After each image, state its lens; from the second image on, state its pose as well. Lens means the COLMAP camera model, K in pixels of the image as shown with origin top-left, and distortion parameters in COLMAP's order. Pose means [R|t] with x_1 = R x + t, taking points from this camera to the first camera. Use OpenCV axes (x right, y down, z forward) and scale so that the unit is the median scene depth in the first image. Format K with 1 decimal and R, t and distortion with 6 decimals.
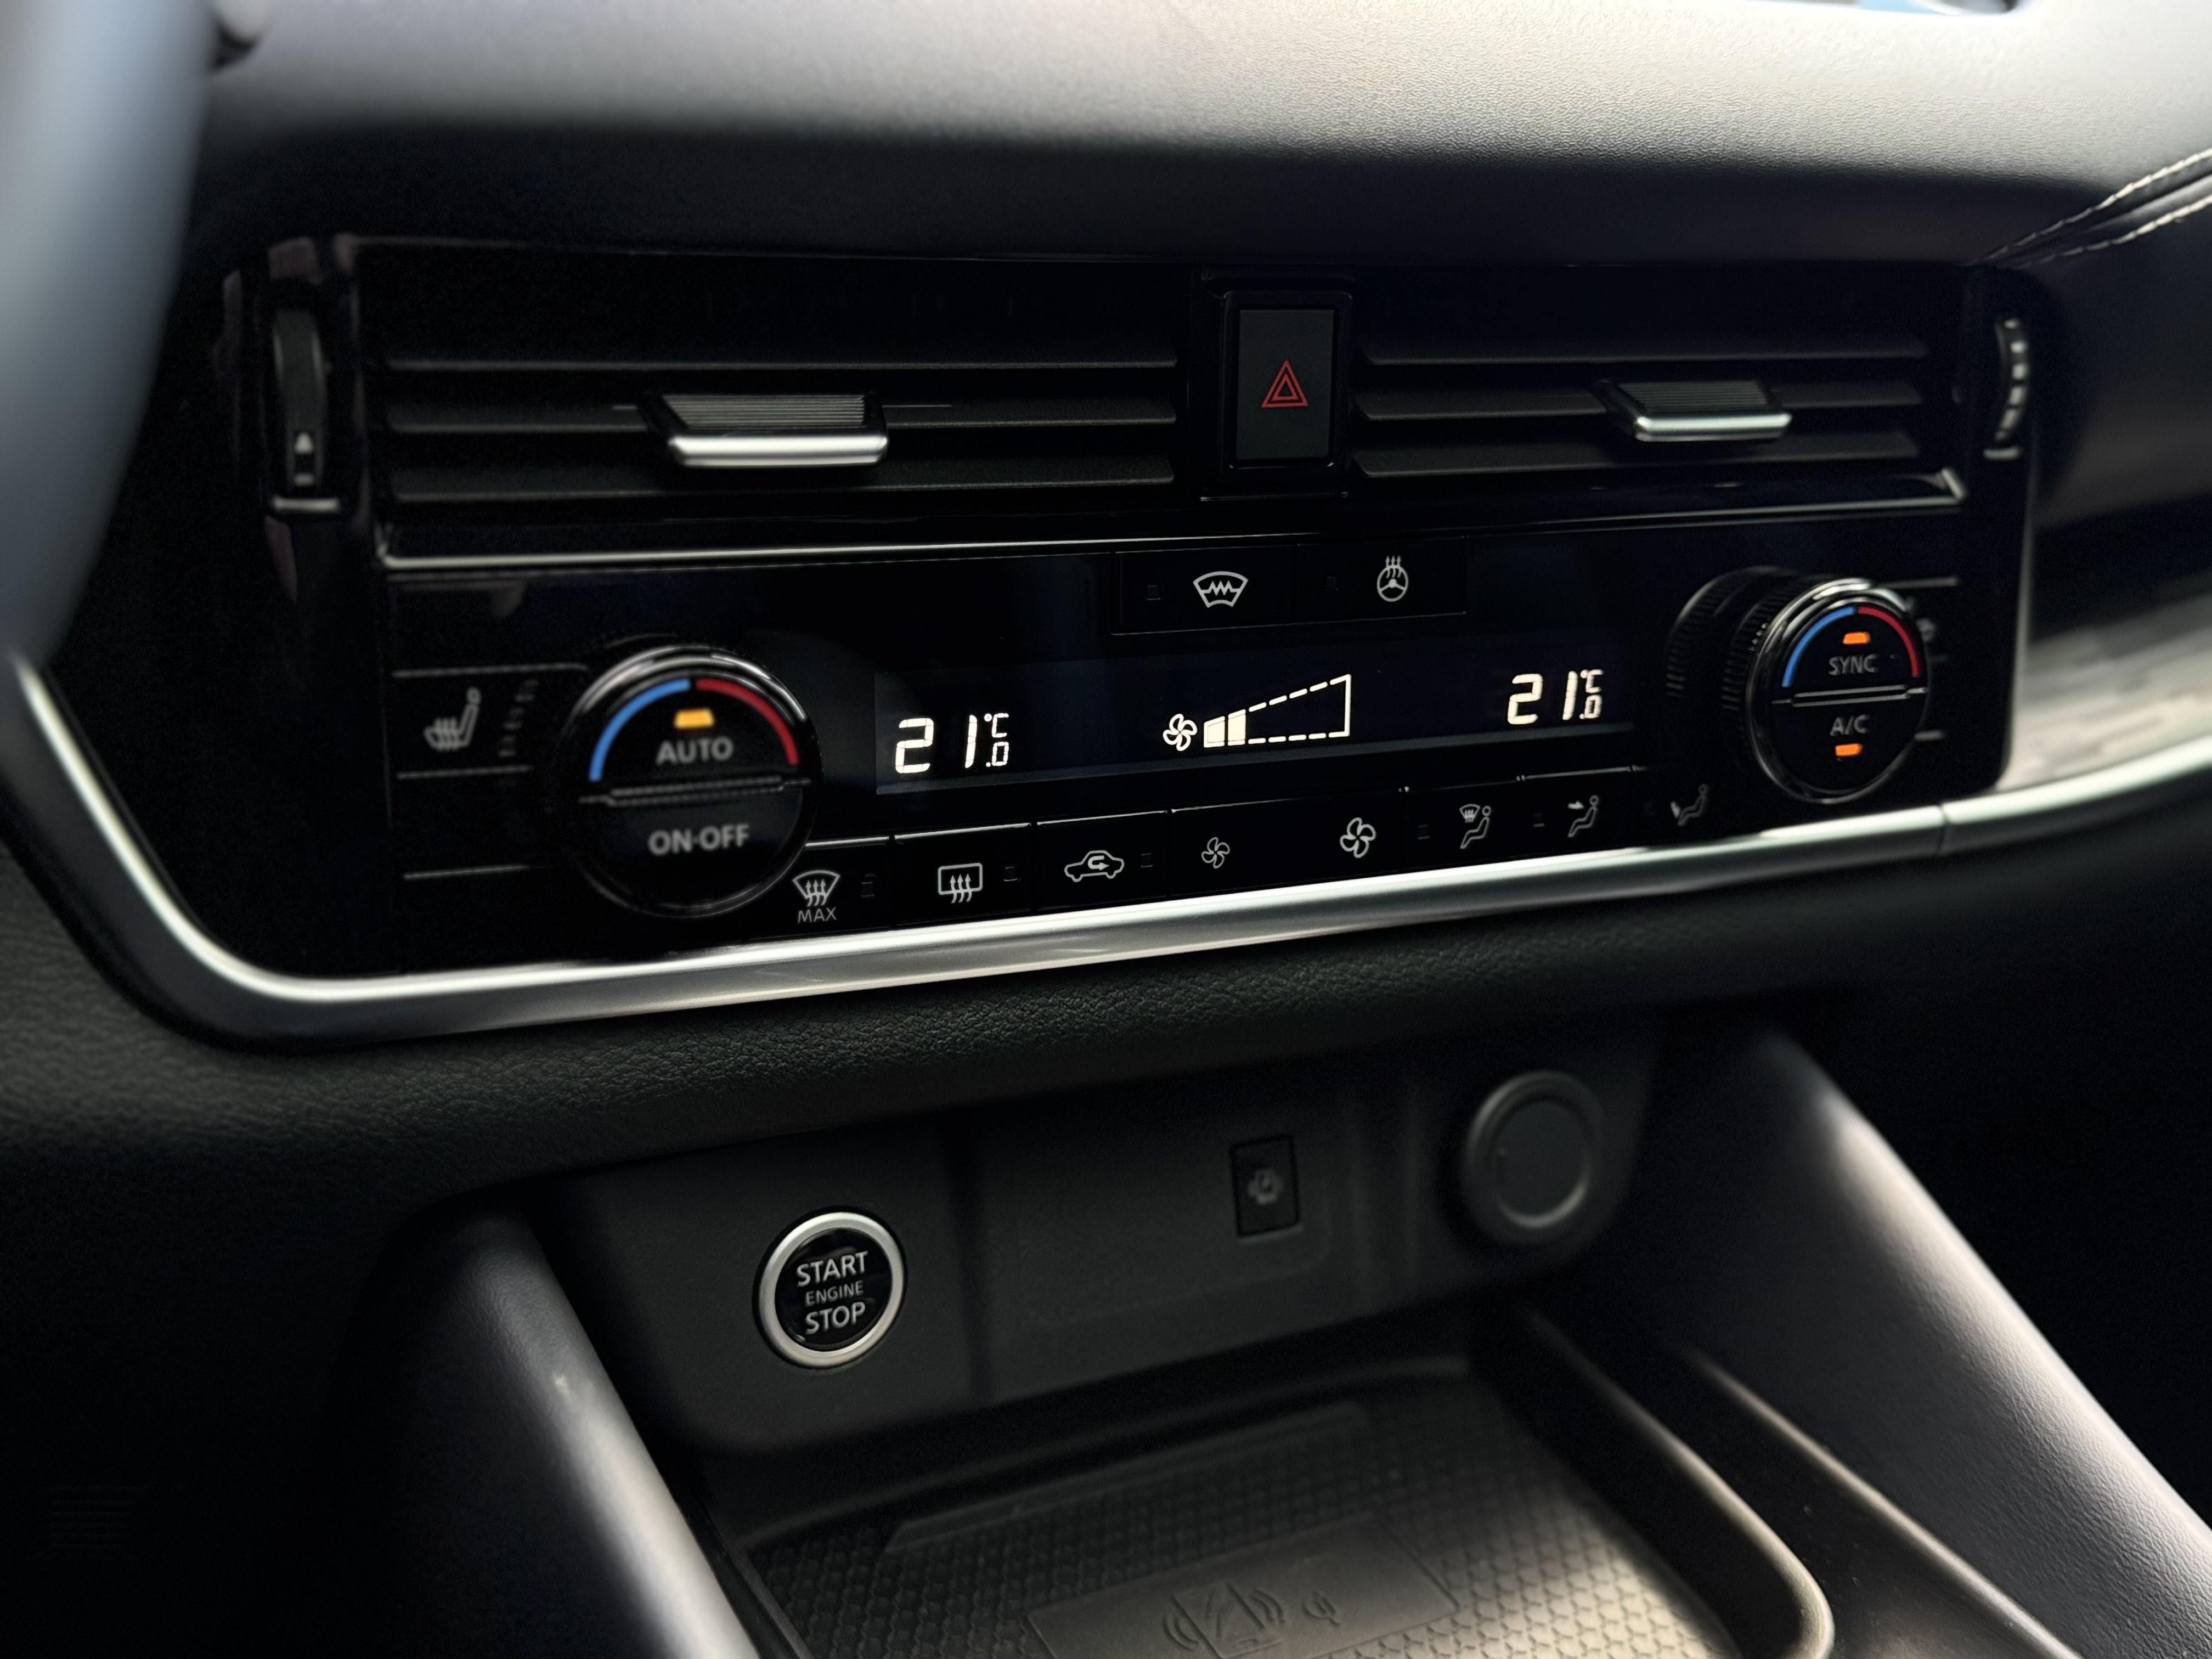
lens RADIAL K [[2357.6, 0, 1105.5], [0, 2357.6, 827.6], [0, 0, 1]] dist [0.029490, 0.000000]
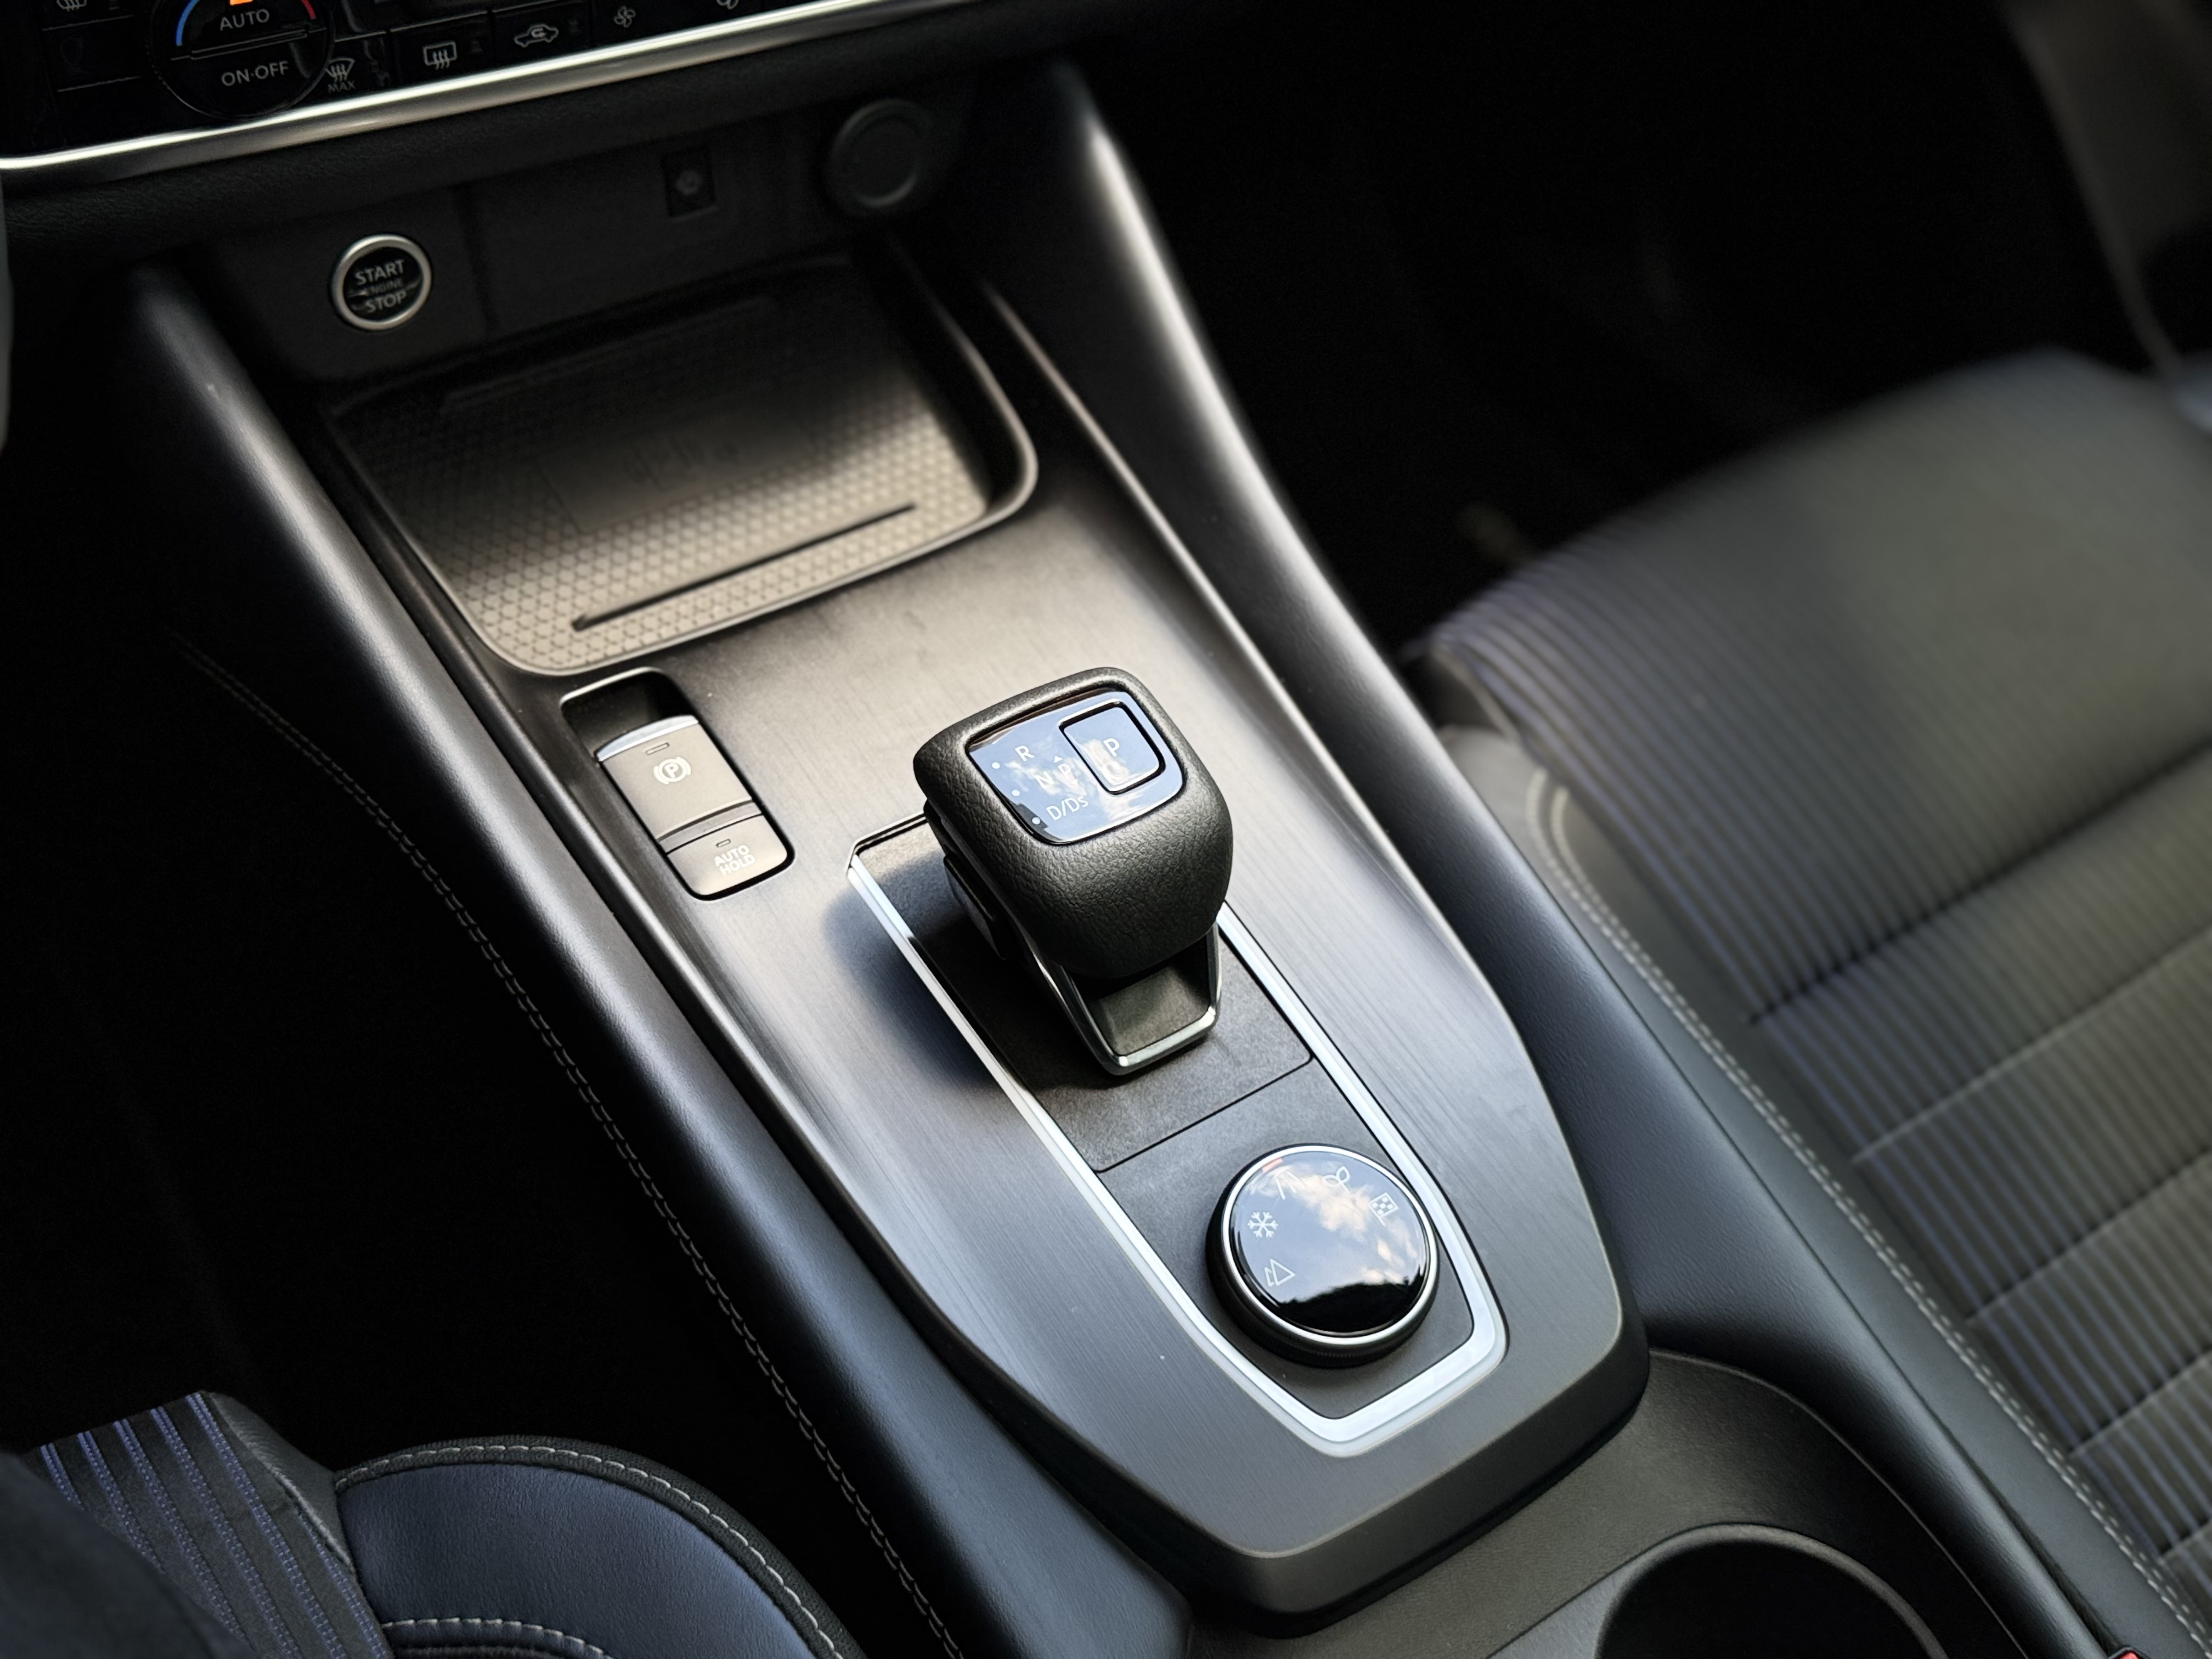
lens RADIAL K [[2357.6, 0, 1100.7], [0, 2357.6, 836.6], [0, 0, 1]] dist [0.029490, 0.000000]
pose [[0.989314, -0.007845, 0.145590, 0.117462], [-0.080123, 0.805011, 0.587825, -0.450726], [-0.121813, -0.593208, 0.795780, -0.480838]]
